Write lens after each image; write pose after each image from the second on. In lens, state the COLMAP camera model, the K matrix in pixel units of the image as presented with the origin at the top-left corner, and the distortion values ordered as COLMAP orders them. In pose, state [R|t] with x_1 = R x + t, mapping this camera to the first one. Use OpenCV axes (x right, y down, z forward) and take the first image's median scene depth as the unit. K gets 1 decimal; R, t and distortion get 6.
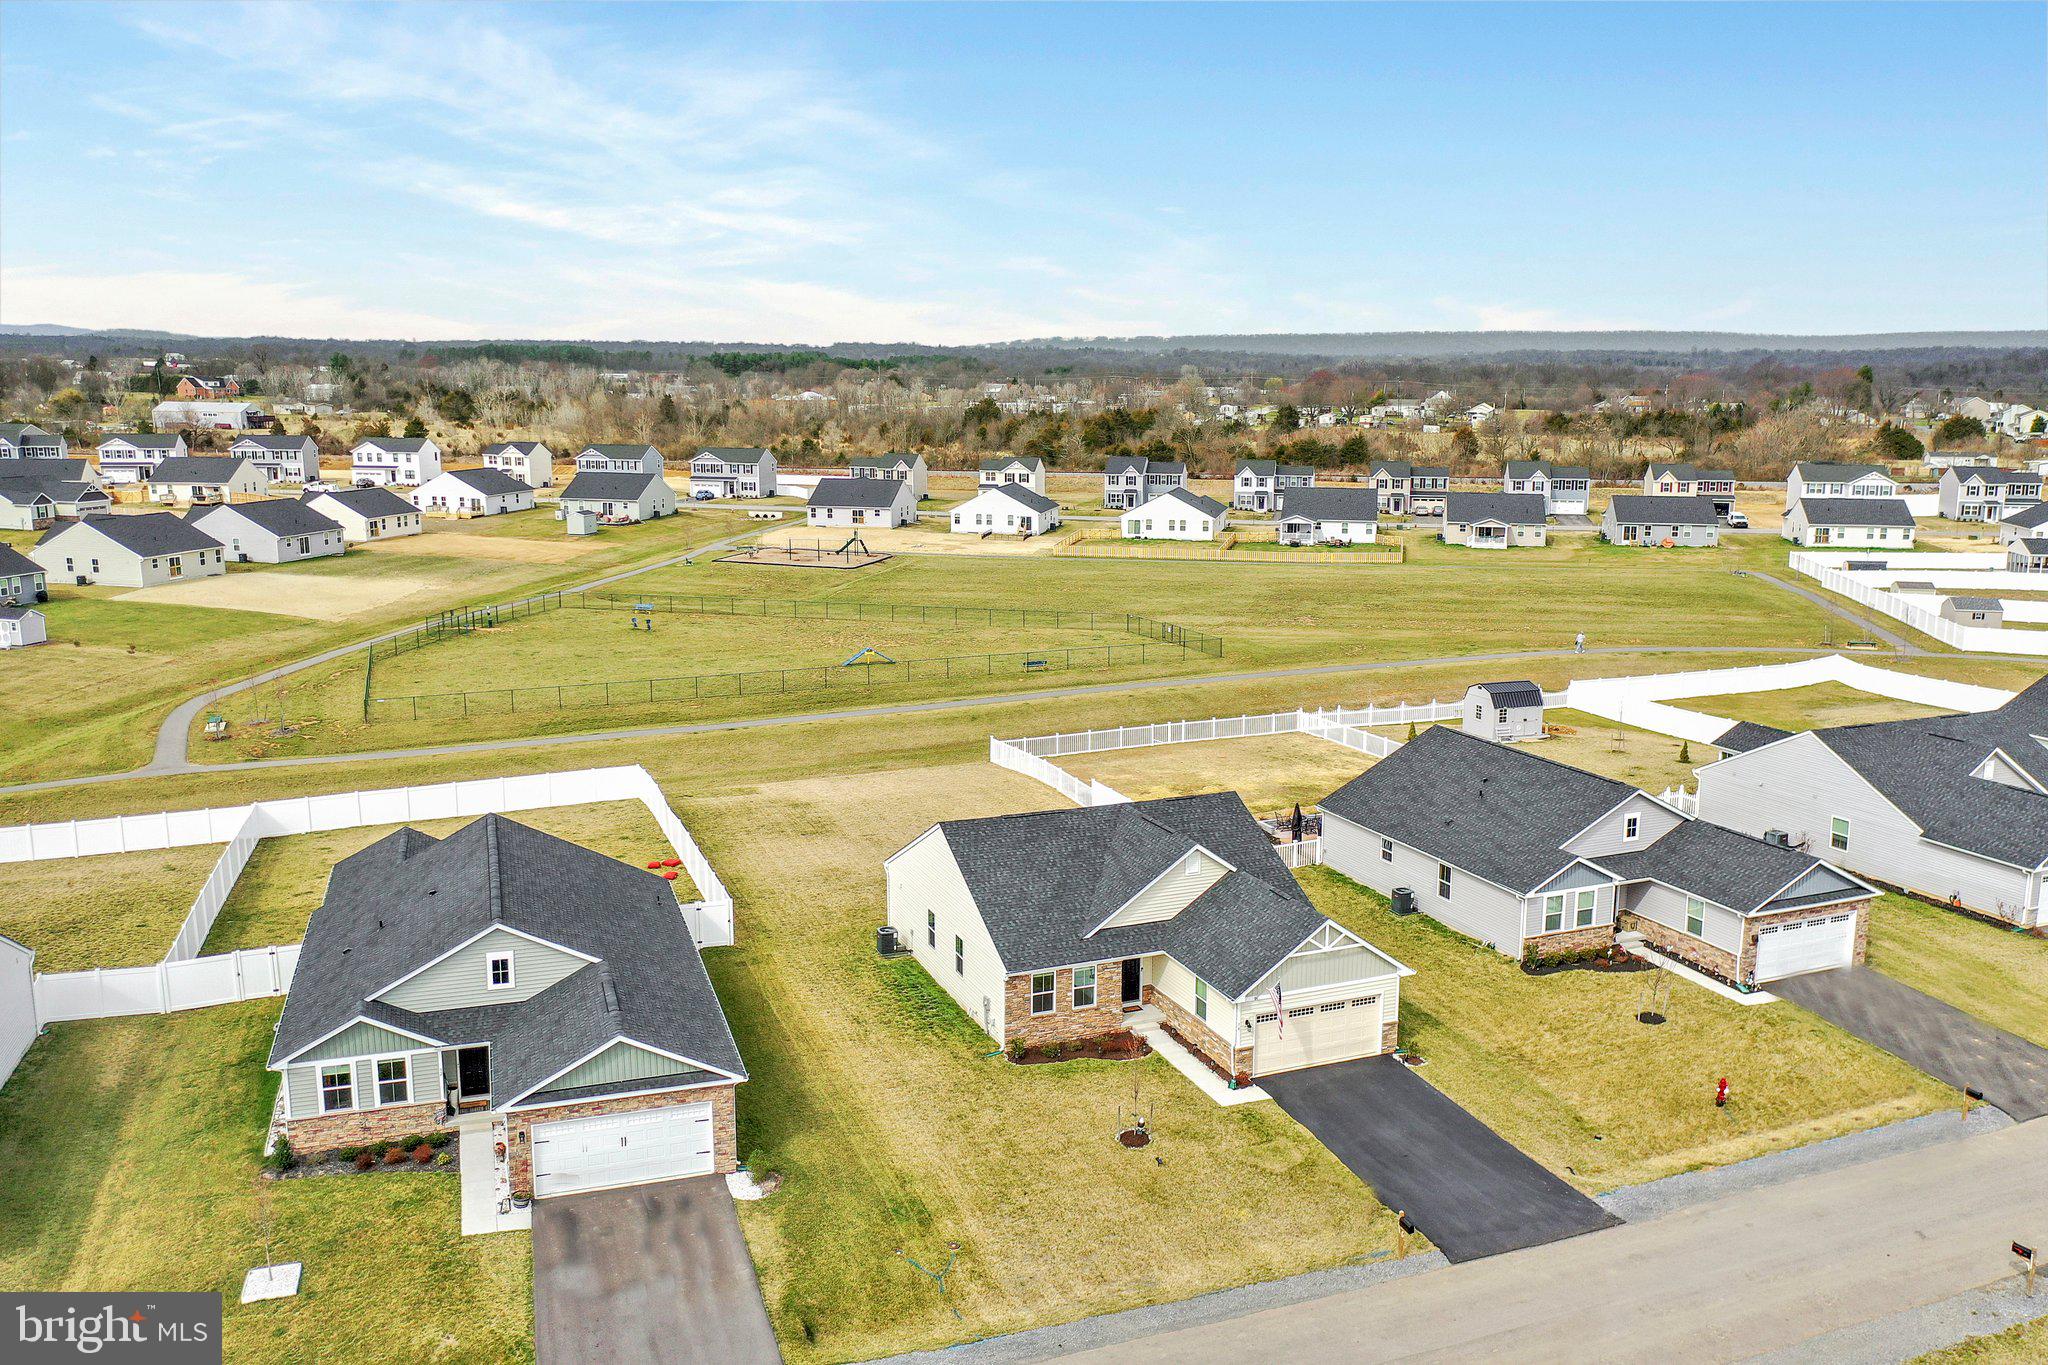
lens RADIAL K [[1588.0, 0, 1016.7], [0, 1588.0, 688.0], [0, 0, 1]] dist [-0.007274, -0.000425]
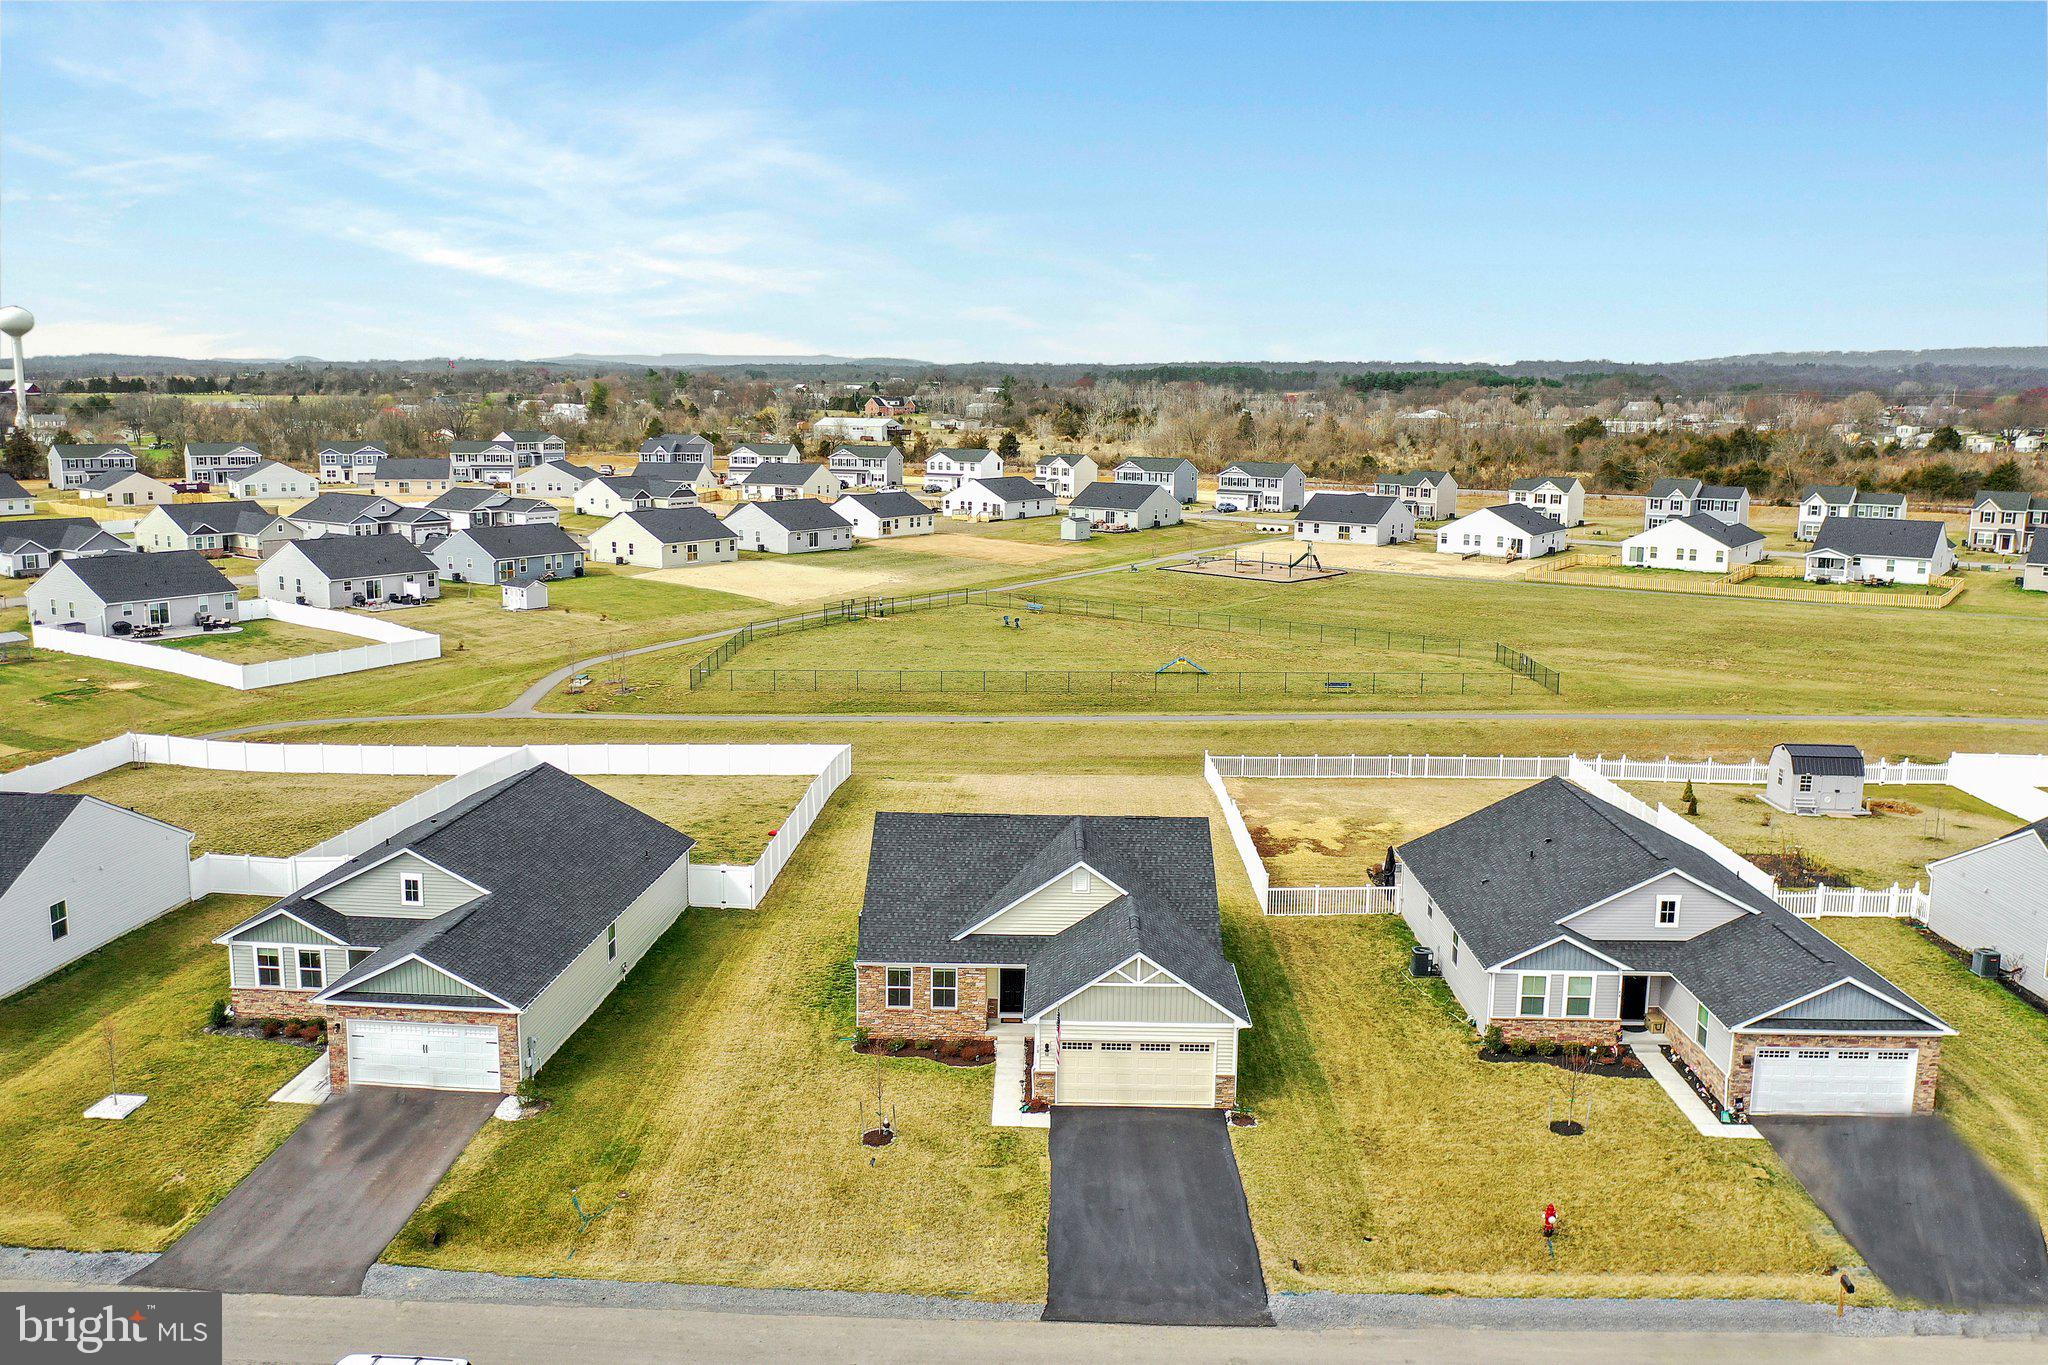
lens RADIAL K [[1588.0, 0, 1016.7], [0, 1588.0, 688.0], [0, 0, 1]] dist [-0.007274, -0.000425]
pose [[0.919438, 0.078641, -0.385292, 0.437873], [-0.082891, 0.996543, 0.005595, -0.007867], [0.384400, 0.026793, 0.922778, 0.093373]]
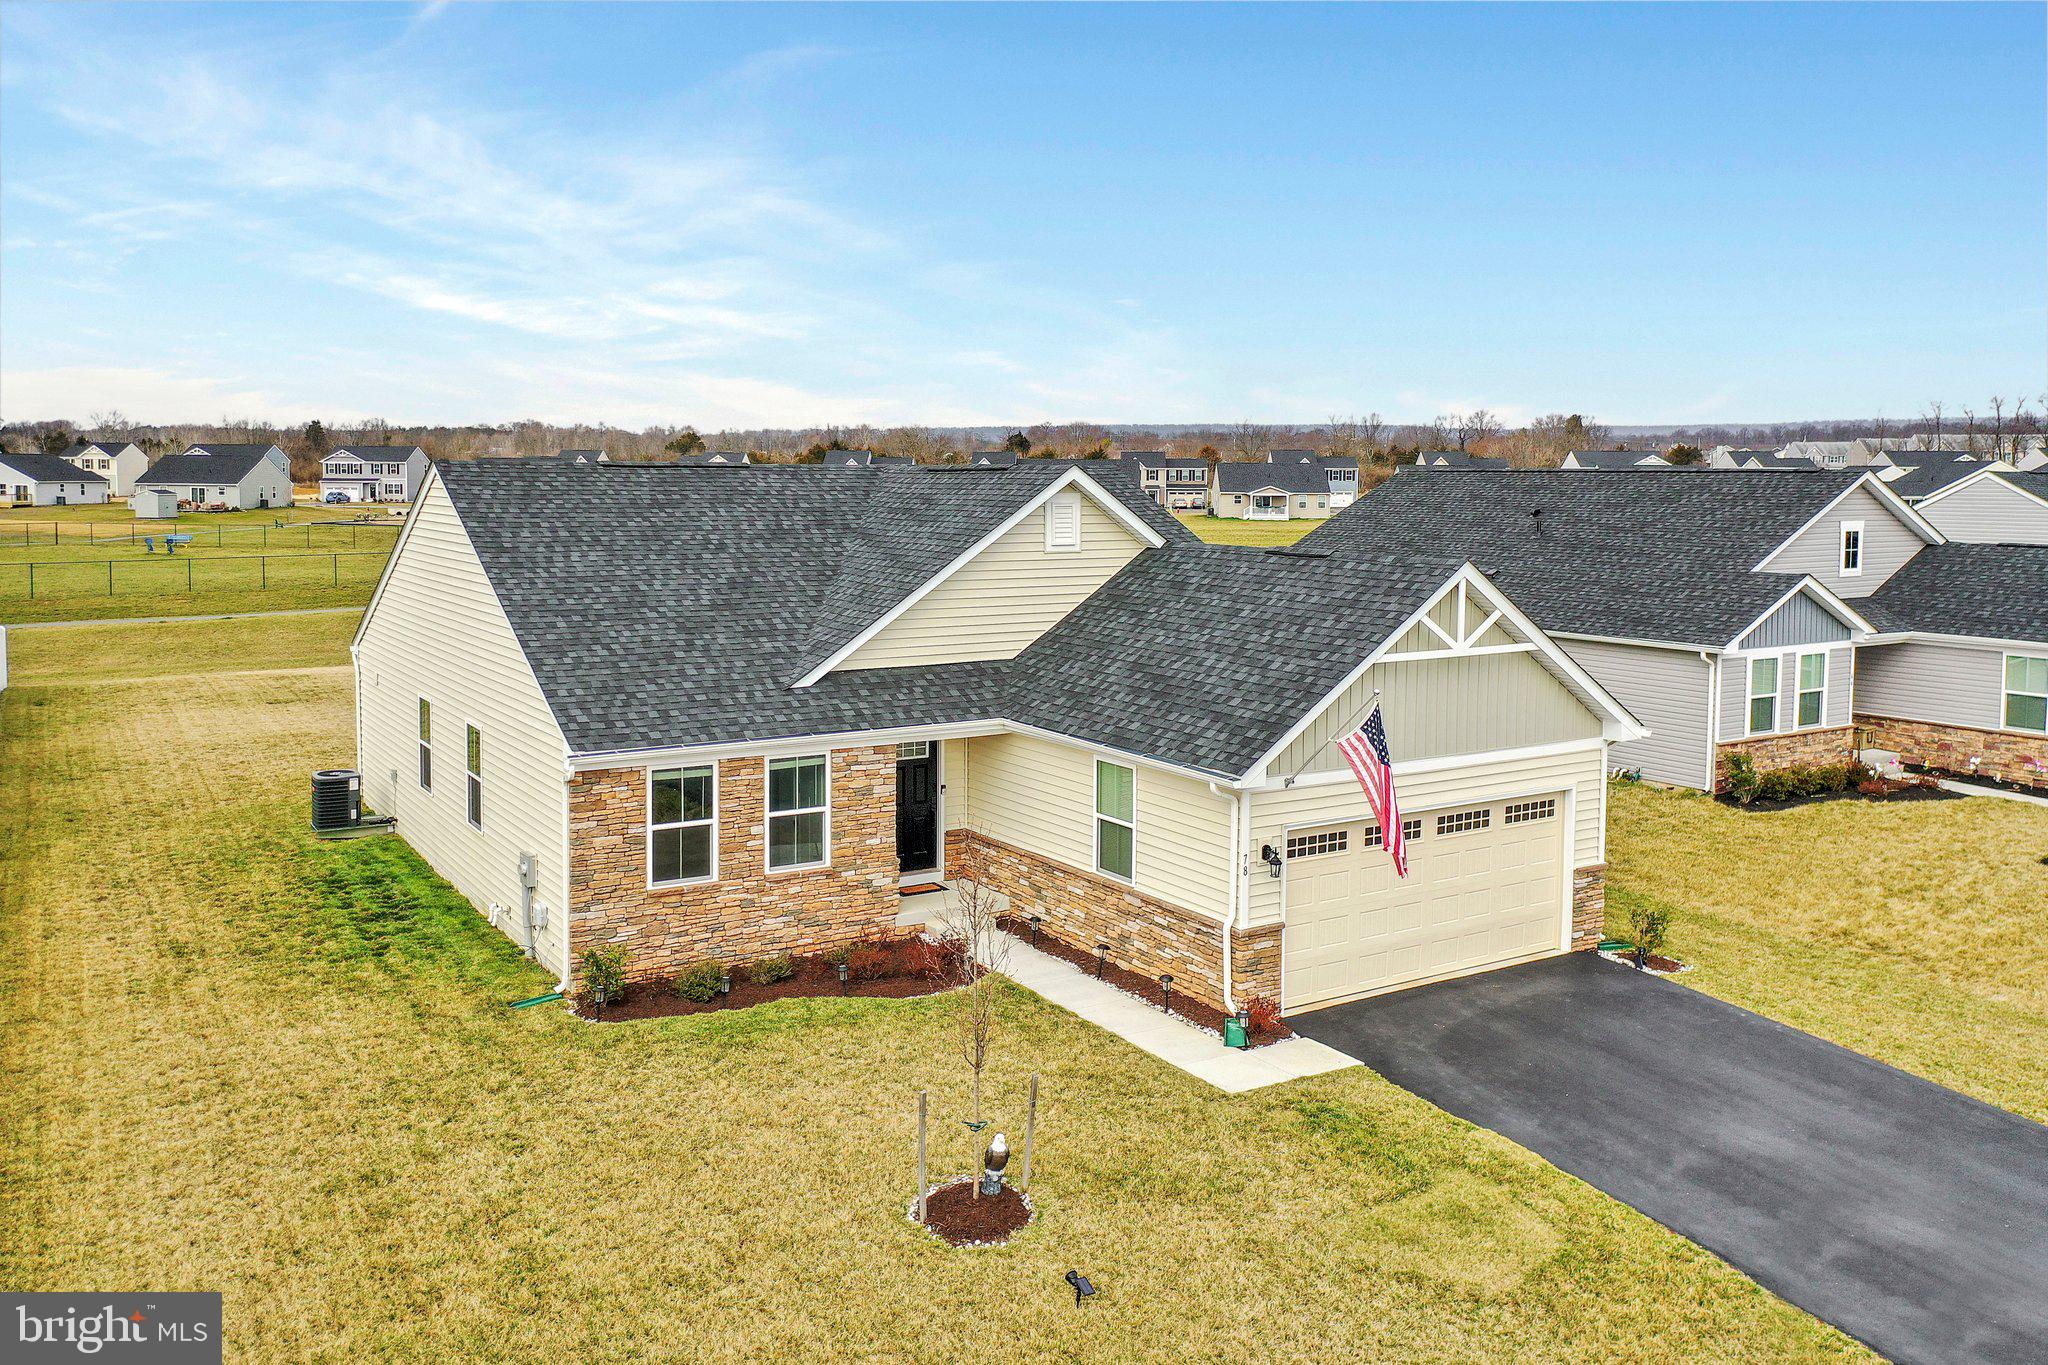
lens RADIAL K [[1636.1, 0, 1008.2], [0, 1636.1, 581.6], [0, 0, 1]] dist [-0.012211, -0.003842]
pose [[0.985795, -0.005782, 0.167853, 0.026423], [0.025565, 0.992927, -0.115938, 0.174641], [-0.165996, 0.118583, 0.978971, 0.592047]]
